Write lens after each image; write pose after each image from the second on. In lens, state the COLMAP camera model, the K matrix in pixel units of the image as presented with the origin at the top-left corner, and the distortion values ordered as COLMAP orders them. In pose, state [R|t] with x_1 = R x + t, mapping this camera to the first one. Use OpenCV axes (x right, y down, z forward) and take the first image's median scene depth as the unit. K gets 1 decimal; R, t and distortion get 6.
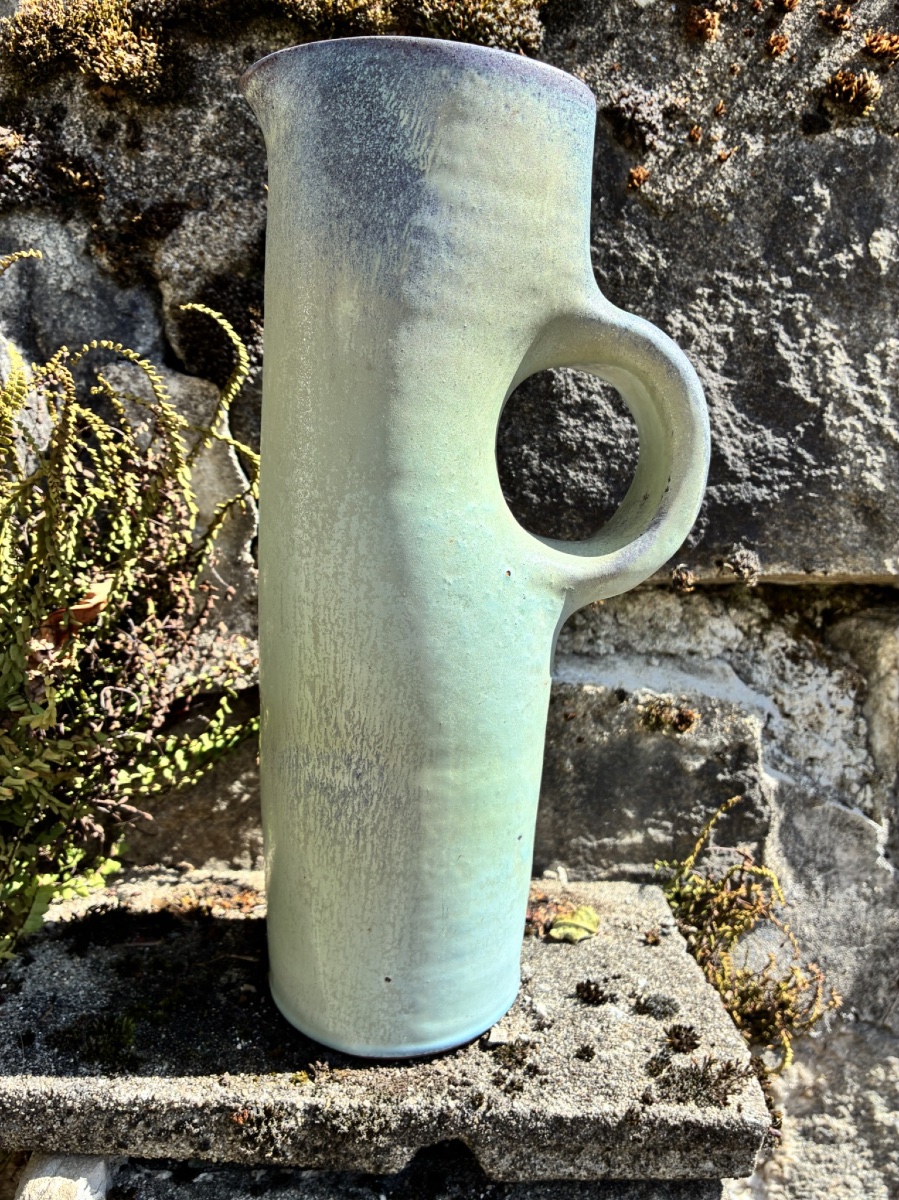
lens RADIAL K [[859.1, 0, 449.5], [0, 859.1, 600.0], [0, 0, 1]] dist [0.059726, -0.096969]
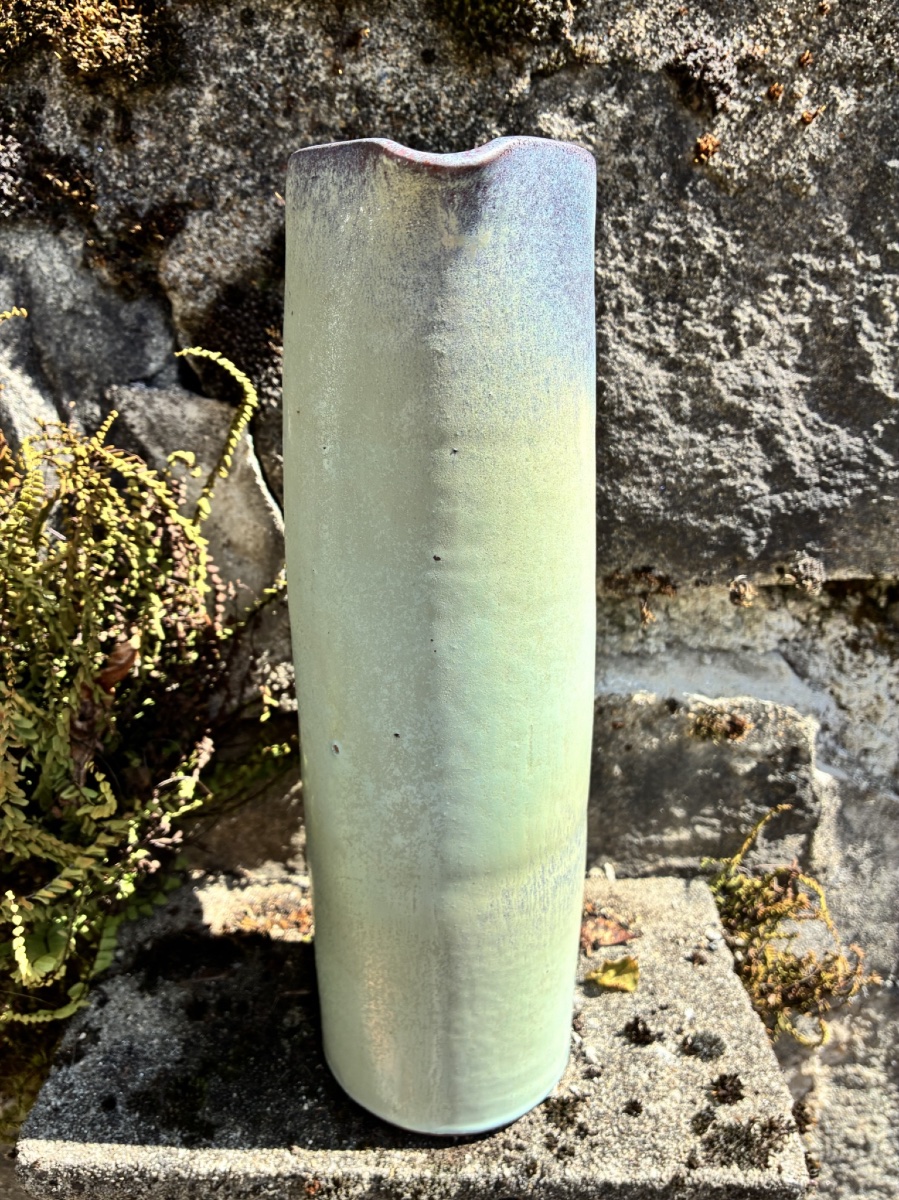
lens RADIAL K [[859.1, 0, 449.5], [0, 859.1, 600.0], [0, 0, 1]] dist [0.059726, -0.096969]
pose [[0.998746, -0.018752, -0.046423, -0.004177], [0.027355, 0.980963, 0.192256, -0.221348], [0.041934, -0.193285, 0.980246, 0.063778]]
